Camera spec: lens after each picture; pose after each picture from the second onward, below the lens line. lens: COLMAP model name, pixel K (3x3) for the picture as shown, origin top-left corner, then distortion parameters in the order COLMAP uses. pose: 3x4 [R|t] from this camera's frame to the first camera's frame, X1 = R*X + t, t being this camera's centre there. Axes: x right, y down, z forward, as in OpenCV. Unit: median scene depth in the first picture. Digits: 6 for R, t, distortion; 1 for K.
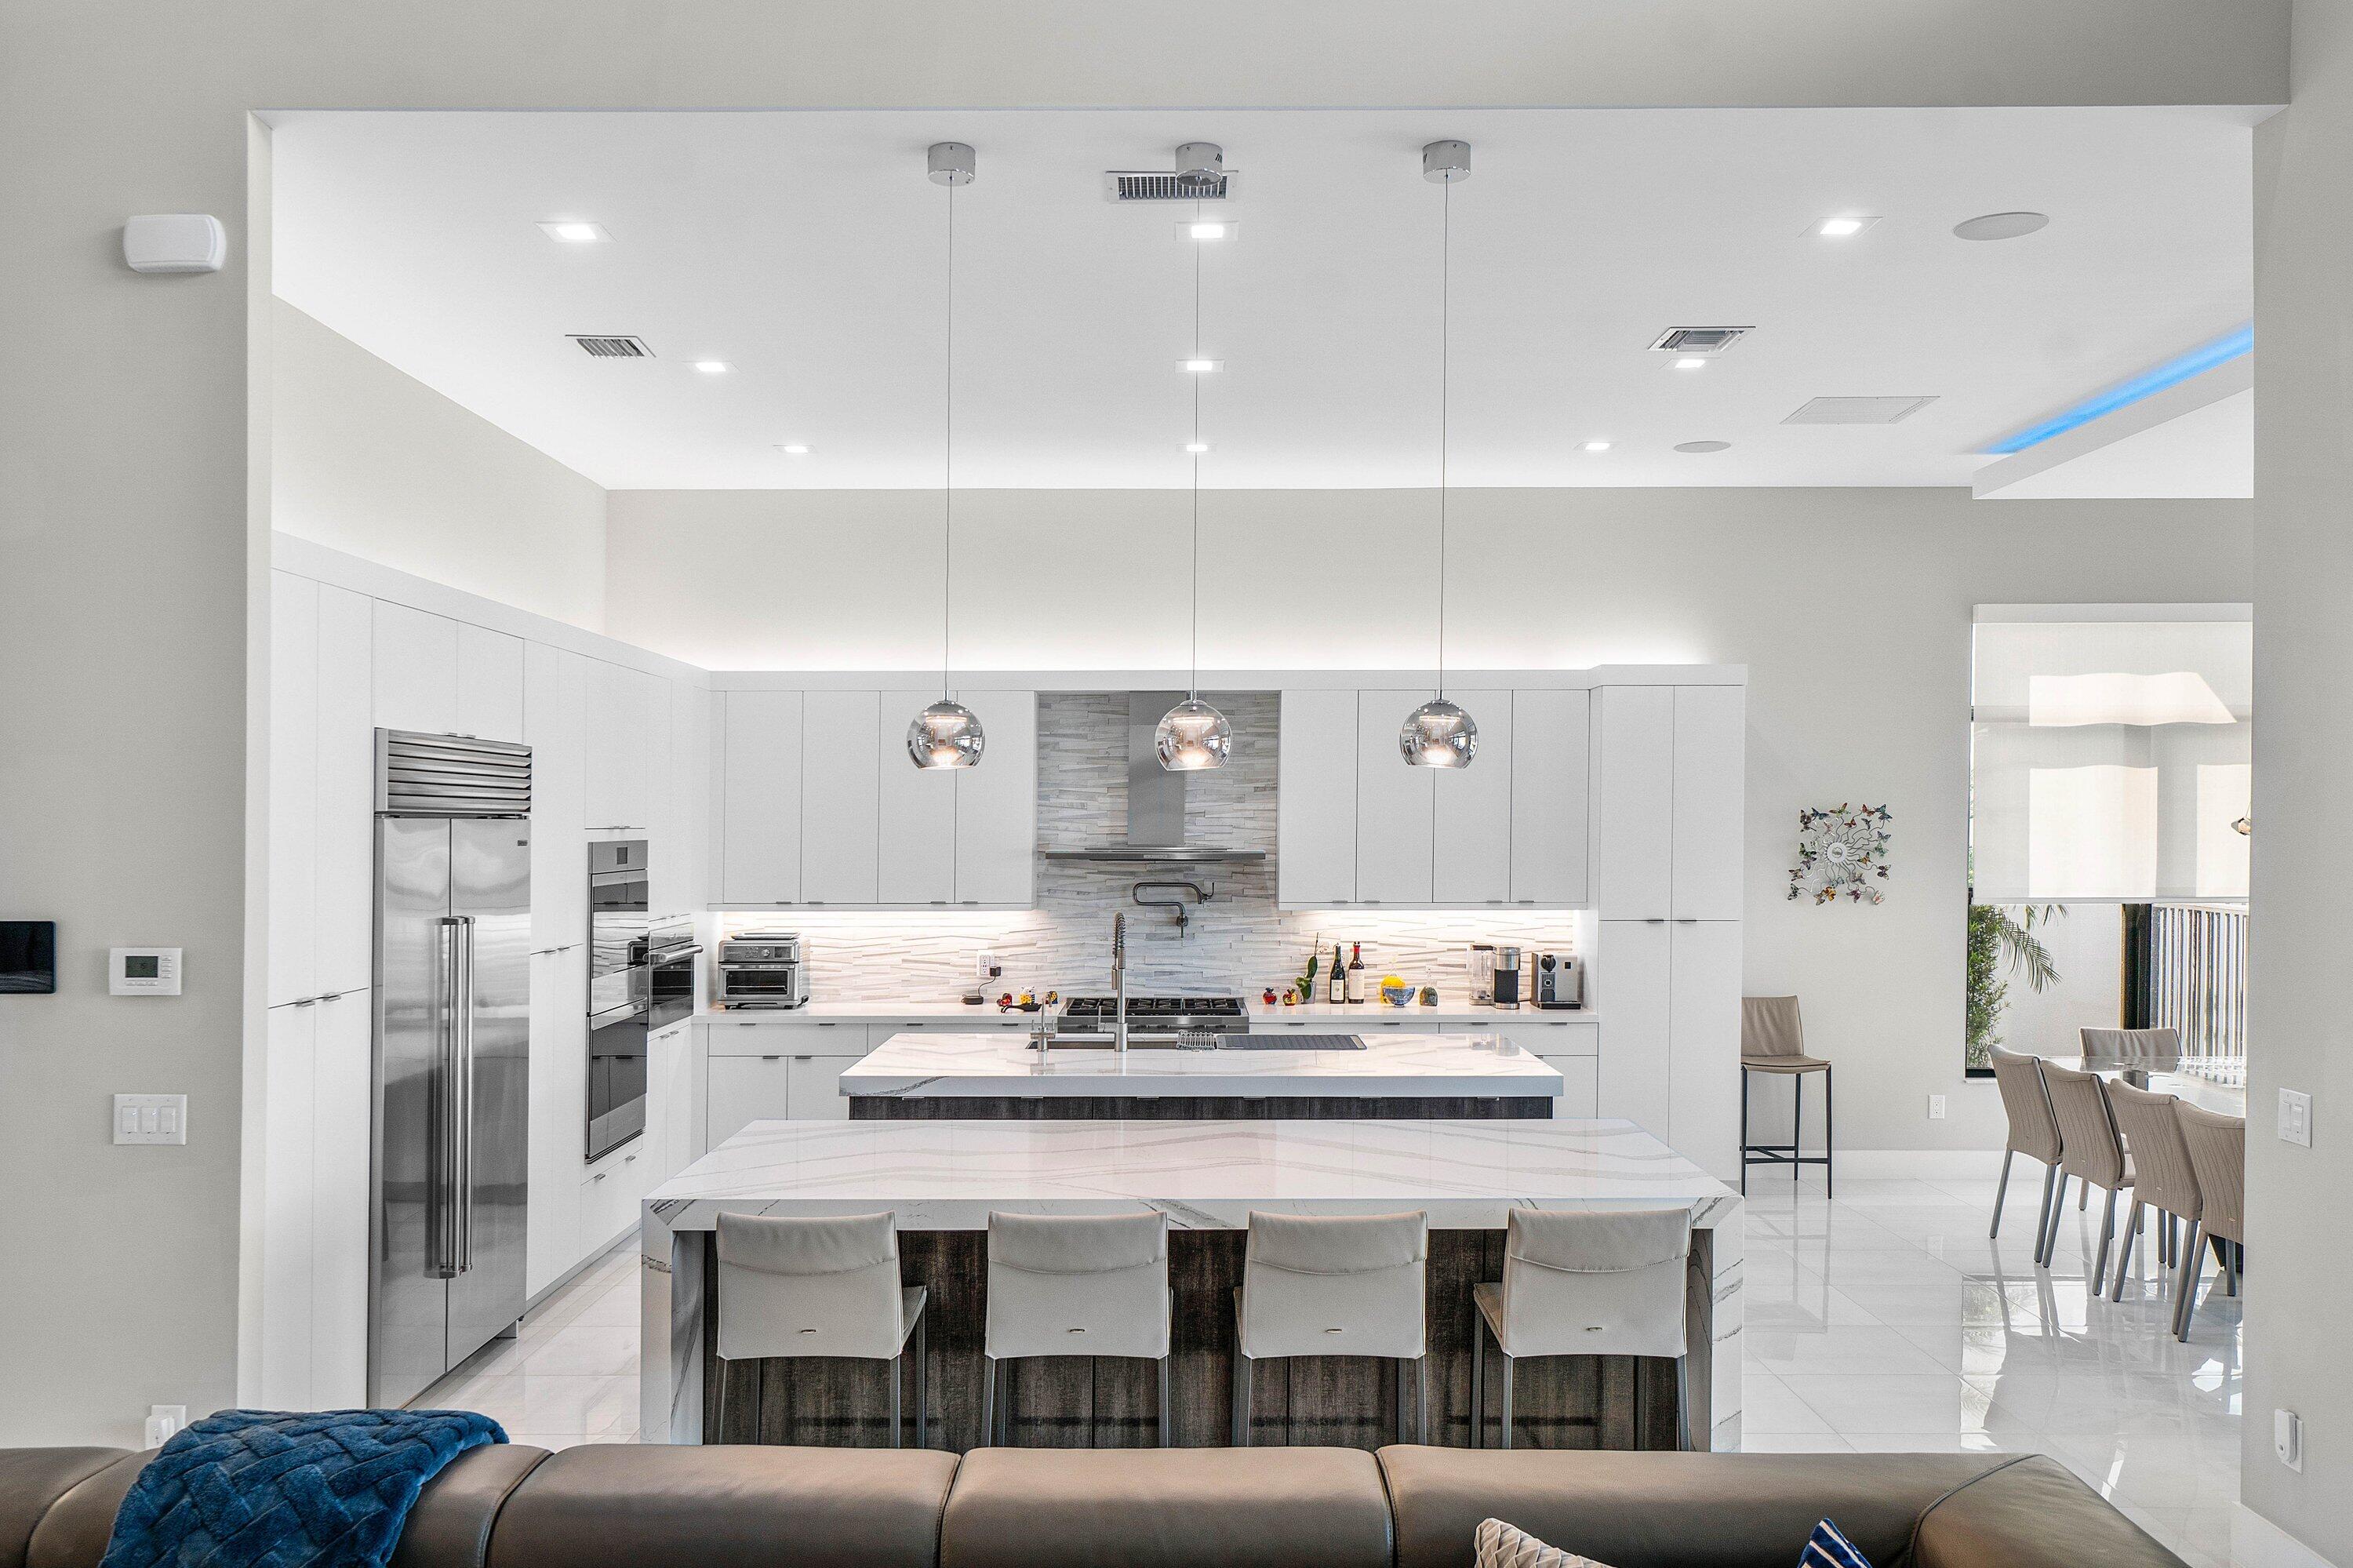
lens RADIAL K [[1867.9, 0, 1173.7], [0, 1867.9, 851.1], [0, 0, 1]] dist [0.019016, 0.017533]
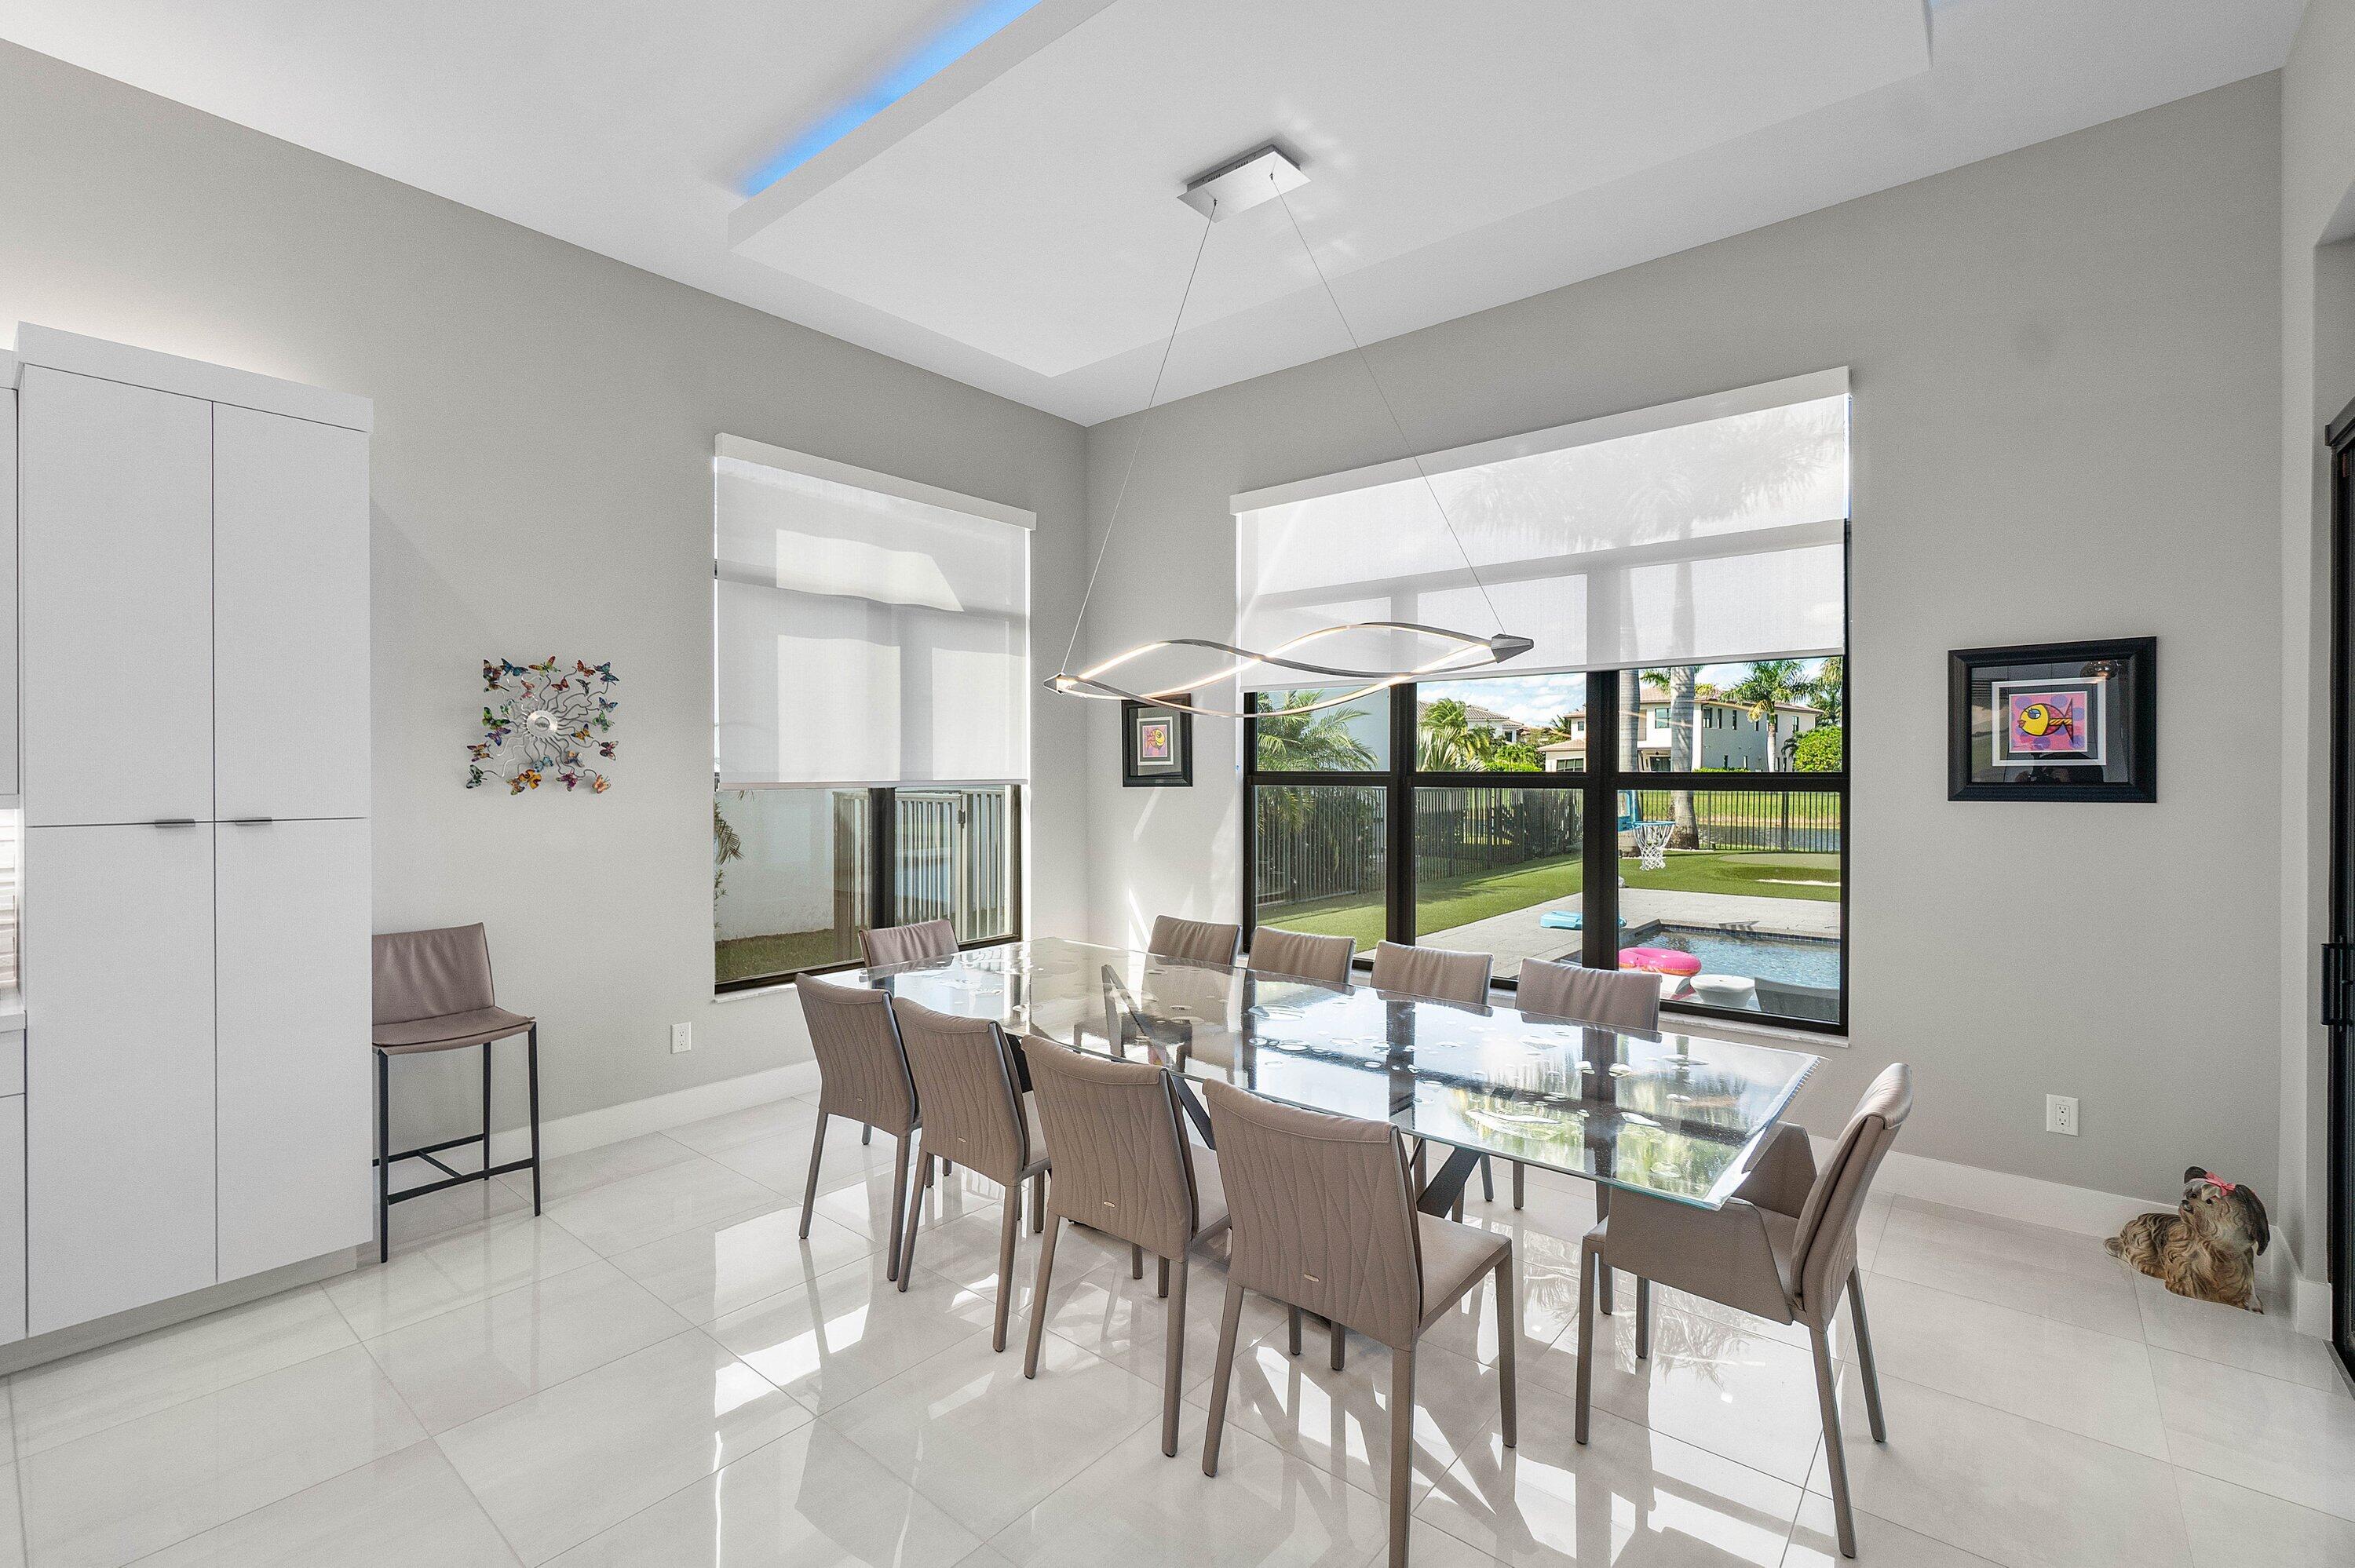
lens RADIAL K [[1033.2, 0, 1166.3], [0, 1033.2, 787.7], [0, 0, 1]] dist [0.008707, -0.000276]
pose [[0.635016, -0.012478, 0.772398, 0.195354], [0.015650, 0.999872, 0.003286, 0.028919], [-0.772340, 0.010001, 0.635130, 0.552315]]
